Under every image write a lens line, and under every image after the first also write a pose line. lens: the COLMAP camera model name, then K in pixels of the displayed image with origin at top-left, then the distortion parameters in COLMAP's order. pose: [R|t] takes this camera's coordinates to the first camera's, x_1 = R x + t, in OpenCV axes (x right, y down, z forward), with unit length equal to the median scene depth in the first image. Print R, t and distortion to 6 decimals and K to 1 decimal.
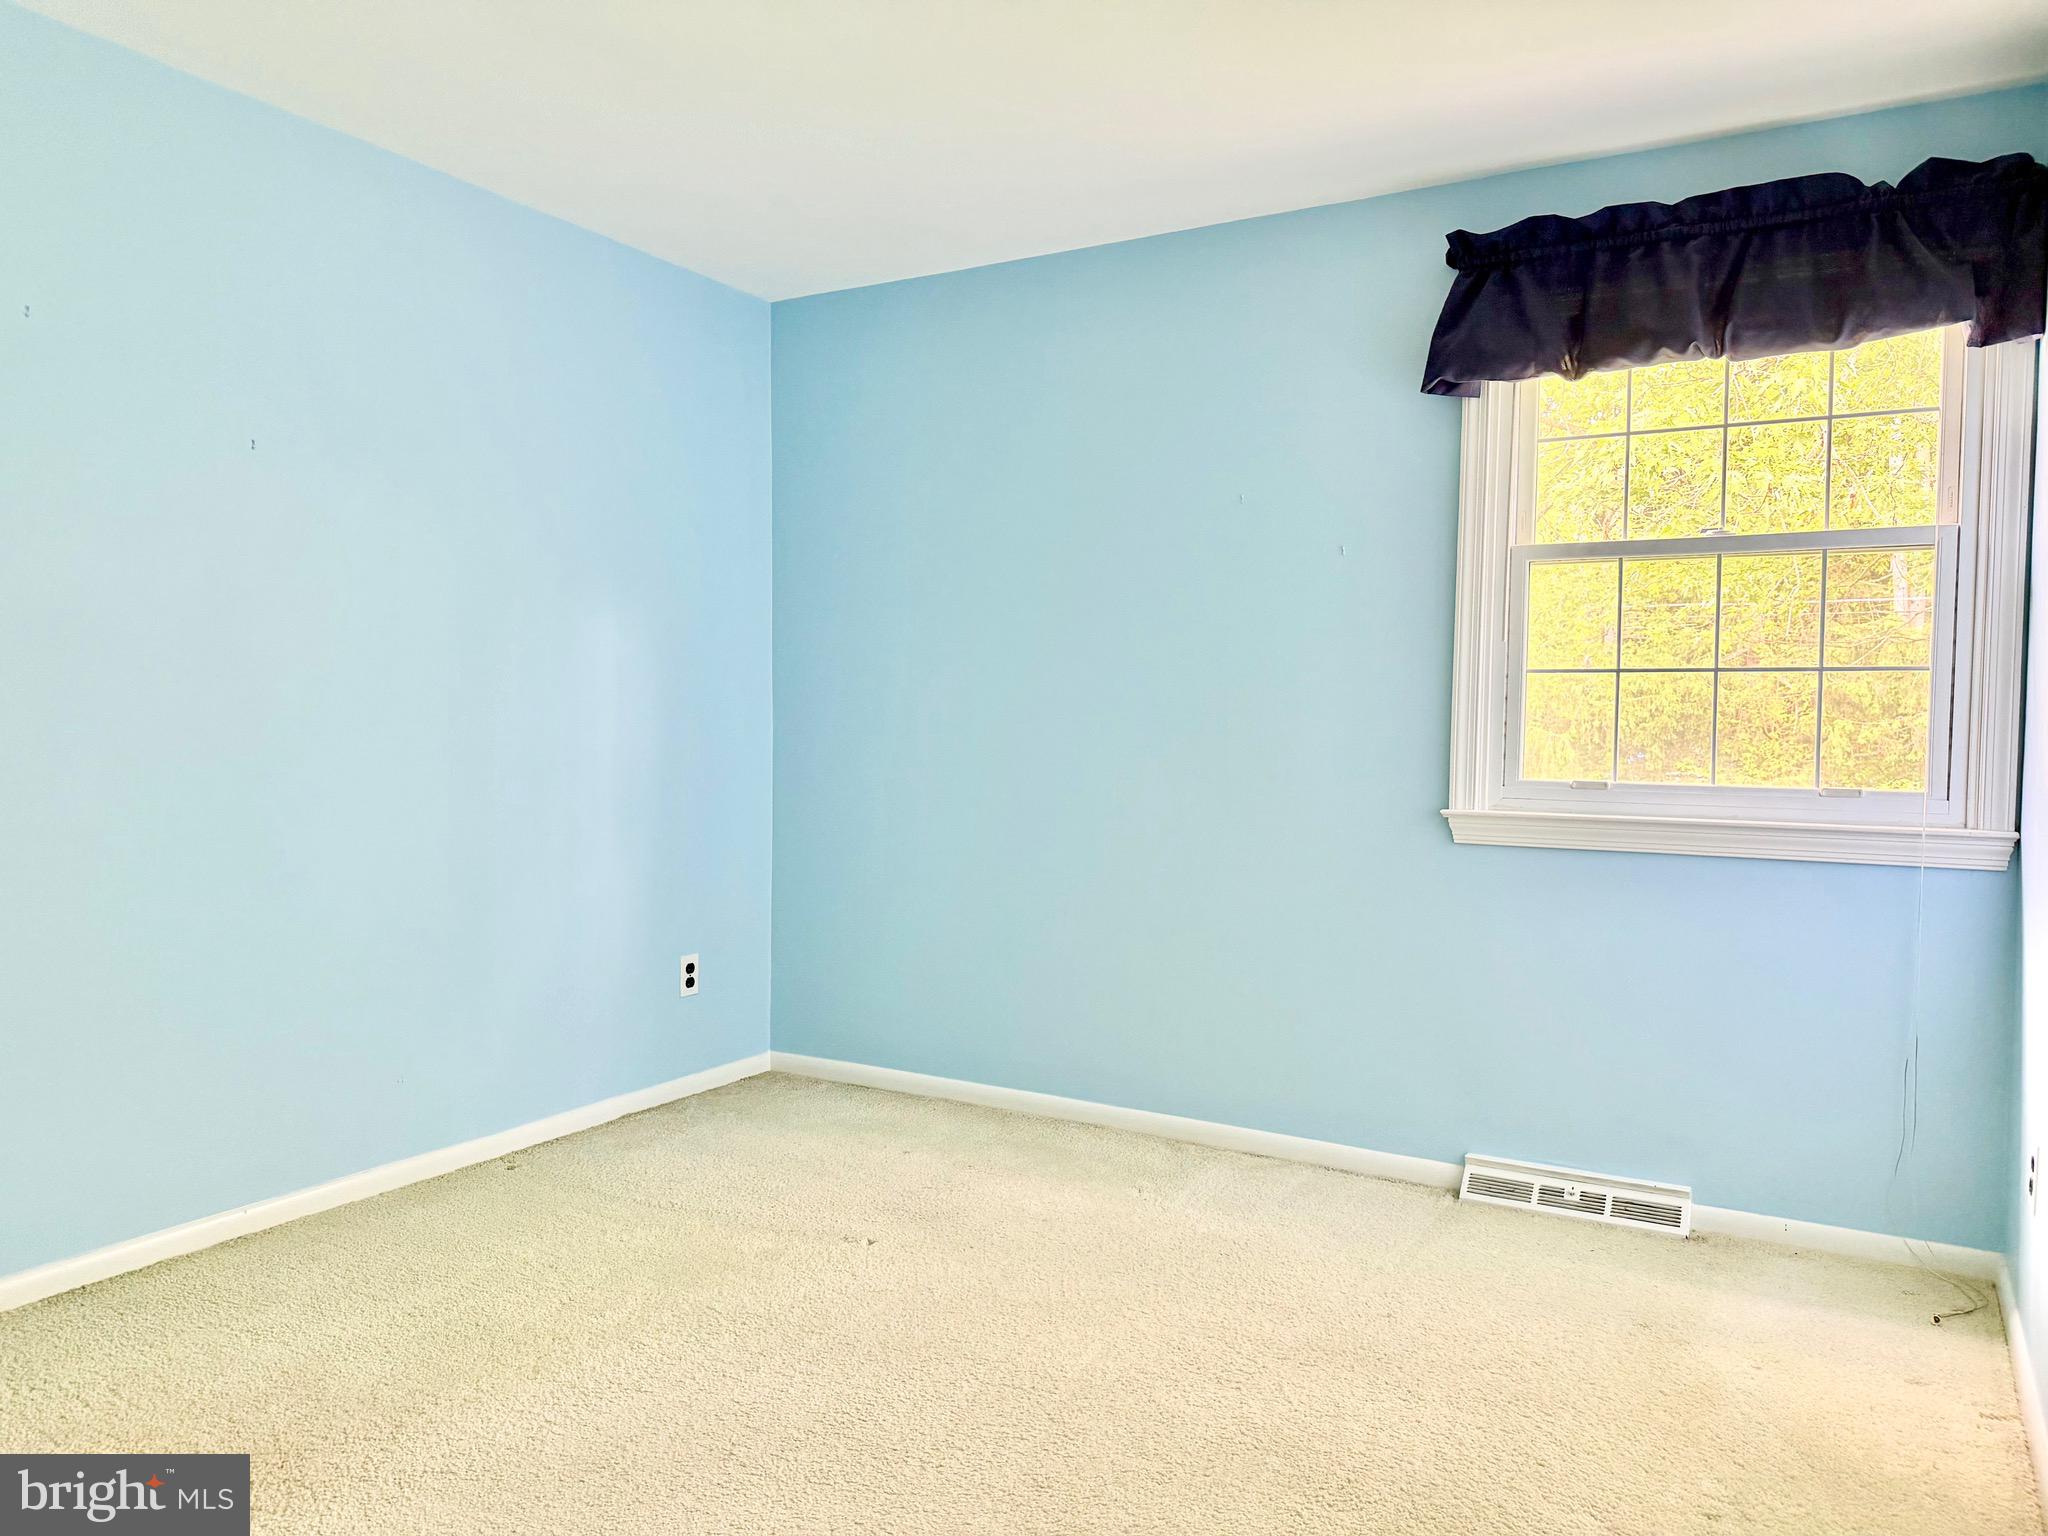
lens RADIAL K [[1423.6, 0, 1015.9], [0, 1423.6, 767.5], [0, 0, 1]] dist [0.093027, -0.107938]
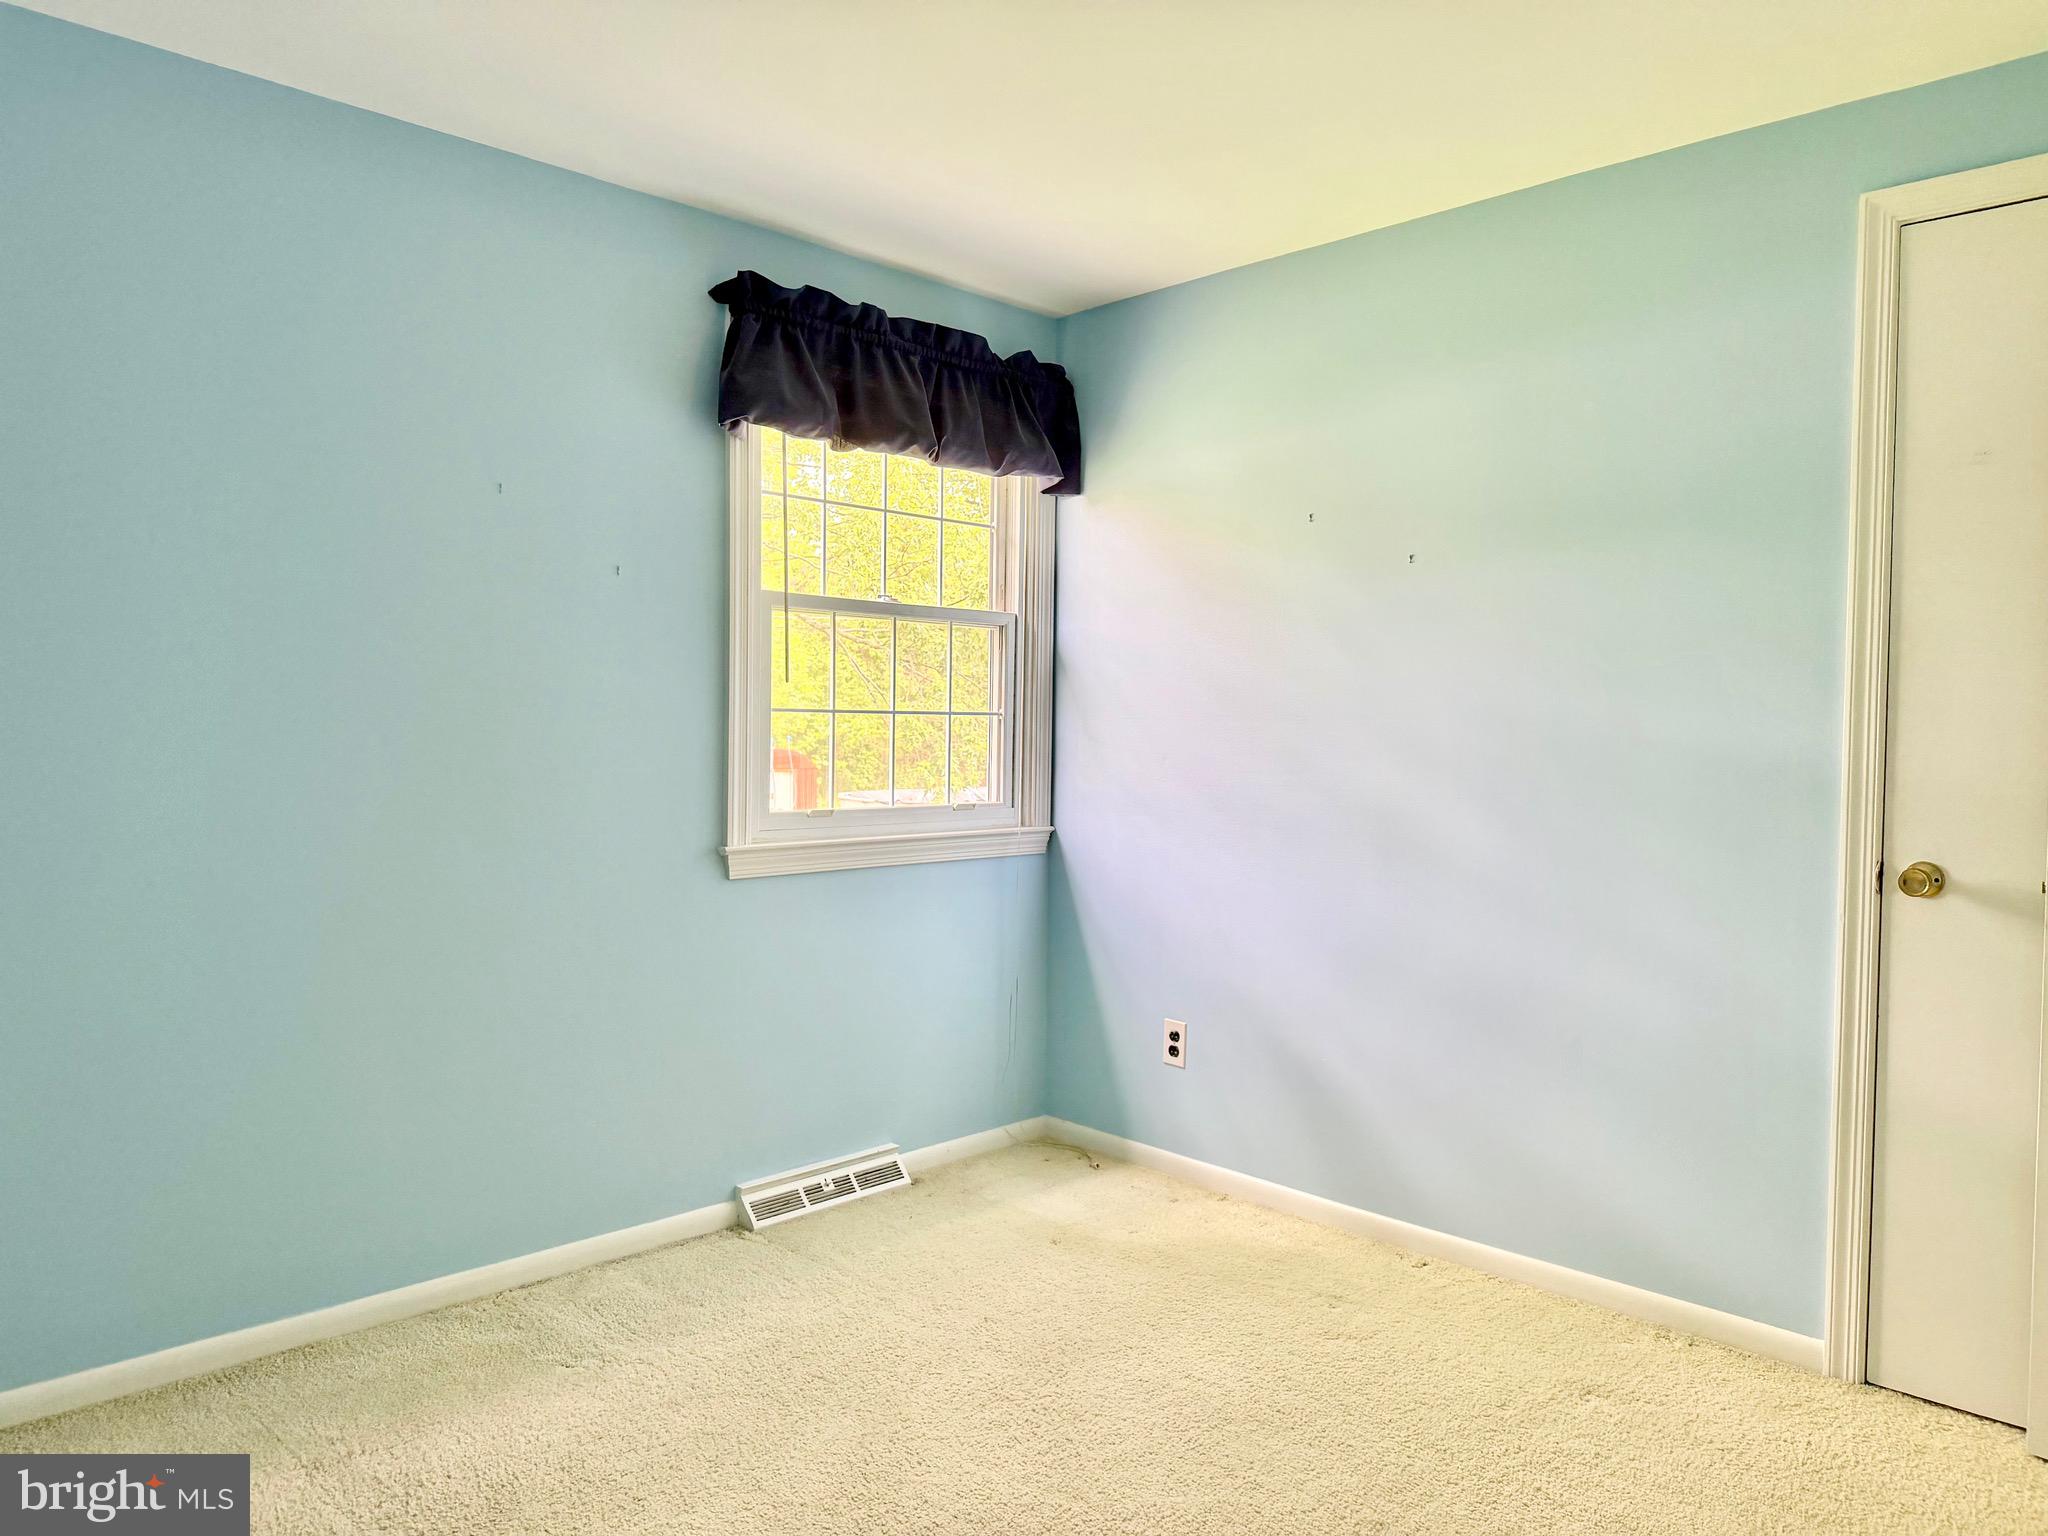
lens RADIAL K [[1423.6, 0, 1022.2], [0, 1423.6, 761.5], [0, 0, 1]] dist [0.093027, -0.107938]
pose [[0.271518, -0.029900, 0.961969, -0.633493], [0.029378, 0.999309, 0.022769, -0.049153], [-0.961985, 0.022079, 0.272209, 0.566188]]
